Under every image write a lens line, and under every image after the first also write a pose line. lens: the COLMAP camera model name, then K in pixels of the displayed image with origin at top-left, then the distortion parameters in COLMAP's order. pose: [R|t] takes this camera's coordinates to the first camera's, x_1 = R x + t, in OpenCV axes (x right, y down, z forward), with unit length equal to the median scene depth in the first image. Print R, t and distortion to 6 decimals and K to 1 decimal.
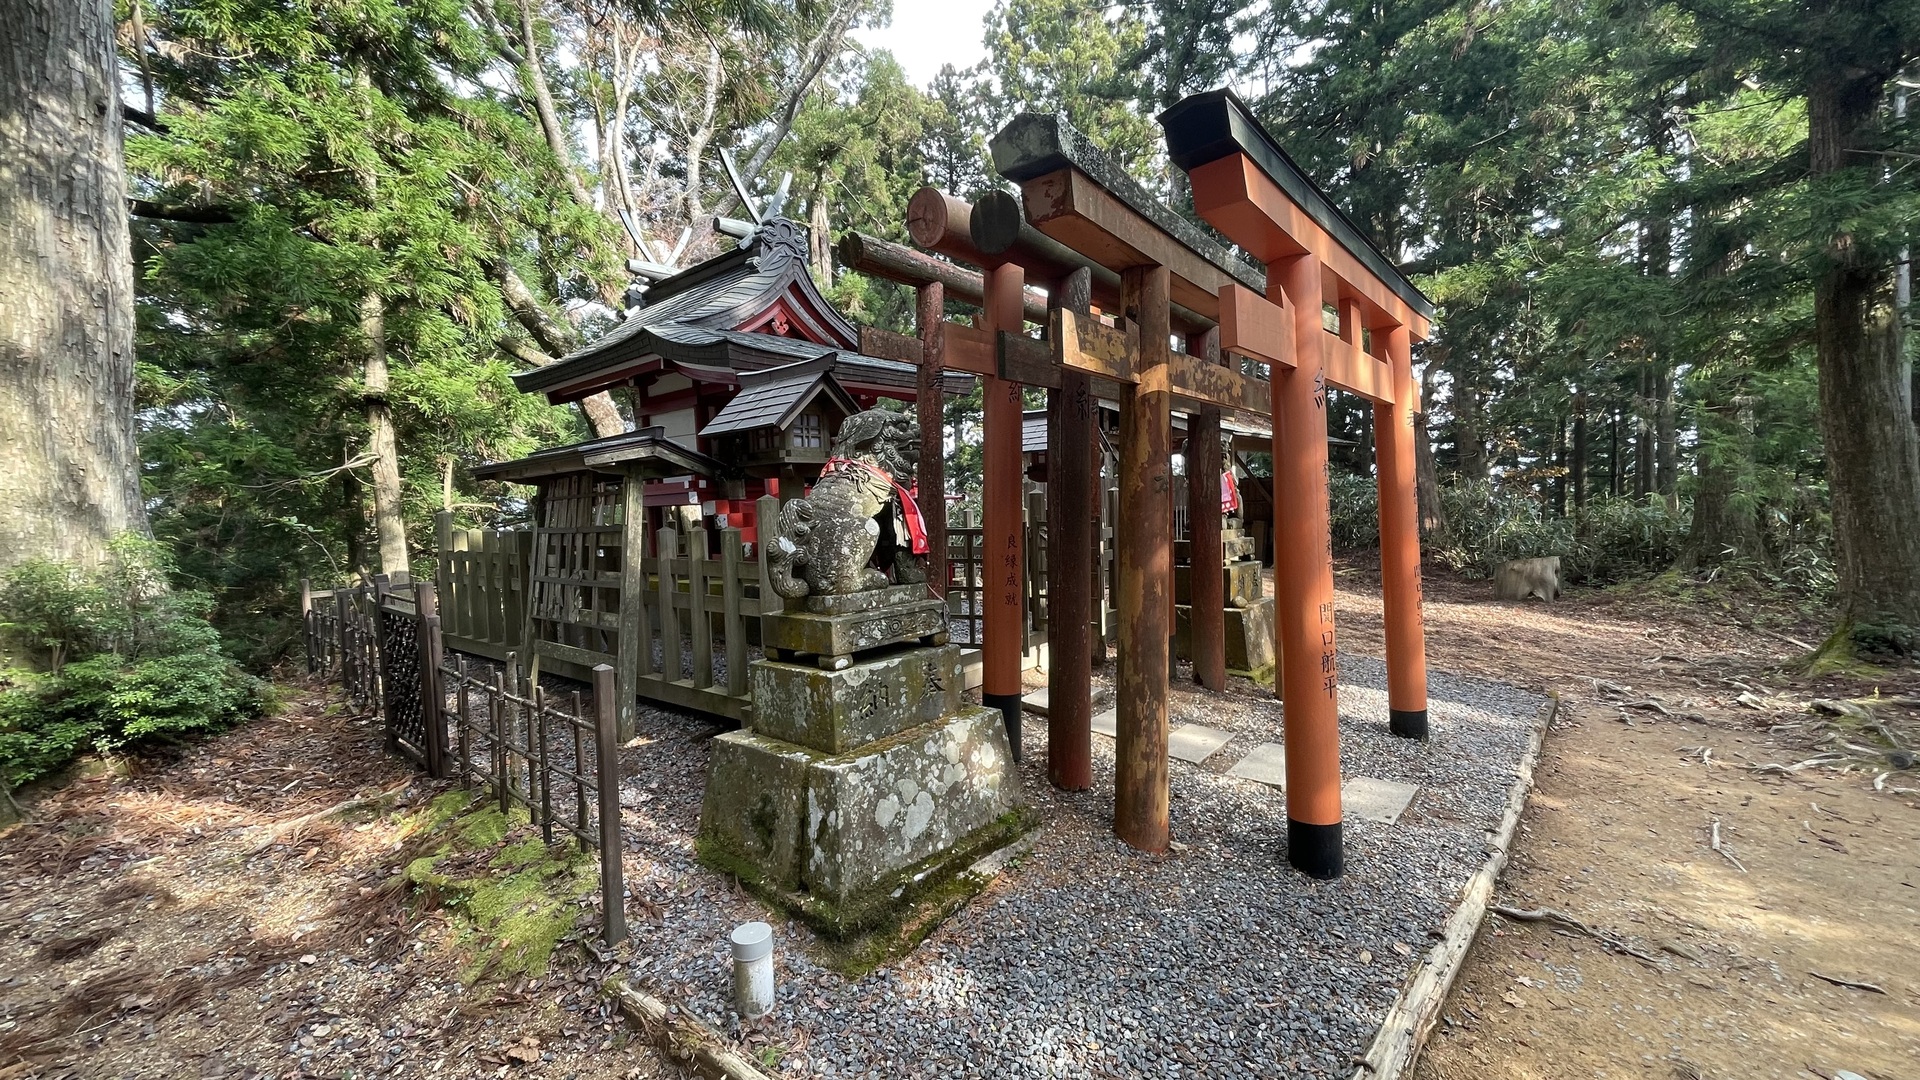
lens RADIAL K [[782.1, 0, 960.0], [0, 782.1, 540.0], [0, 0, 1]] dist [-0.000346, -0.000029]
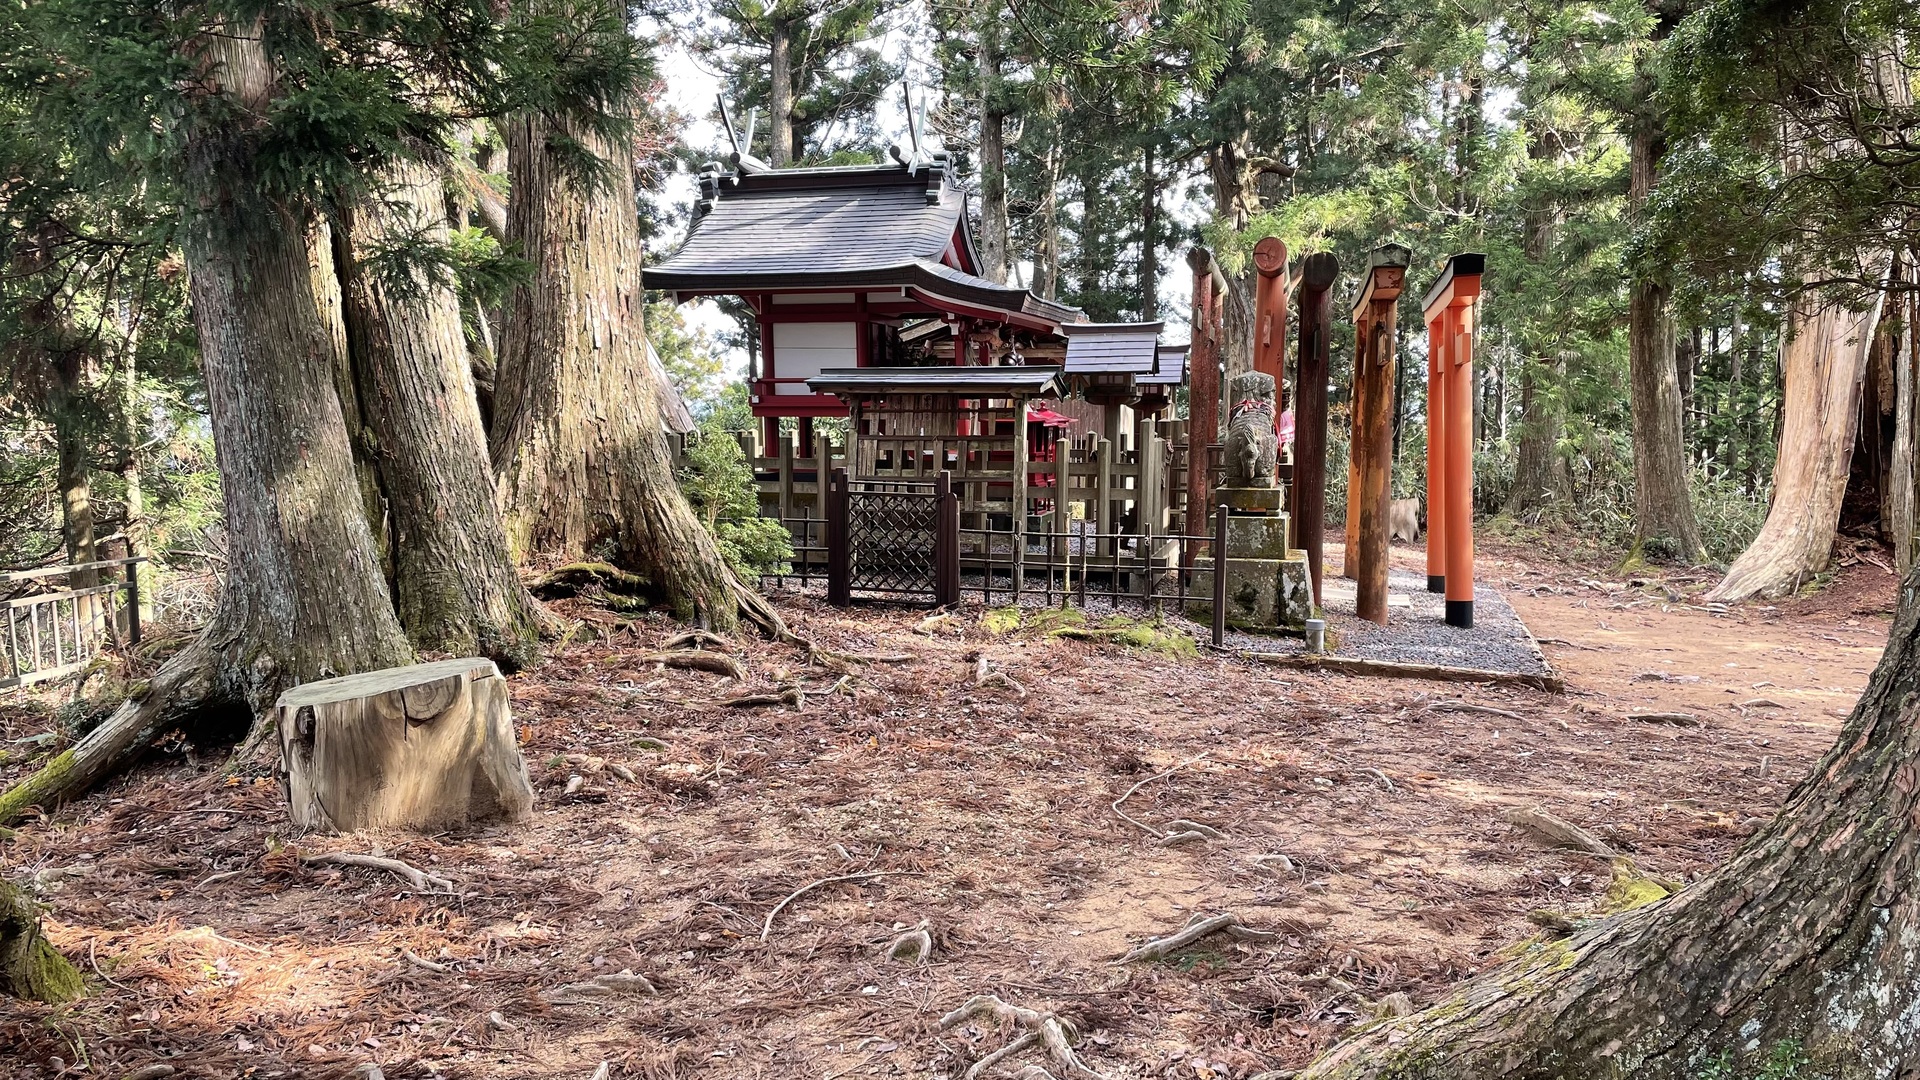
lens RADIAL K [[1482.8, 0, 960.0], [0, 1482.8, 540.0], [0, 0, 1]] dist [0.111471, -0.182043]
pose [[0.900178, 0.003957, 0.435503, -1.390502], [-0.016721, 0.999535, 0.025481, 0.083962], [-0.435200, -0.030220, 0.899826, -1.089113]]
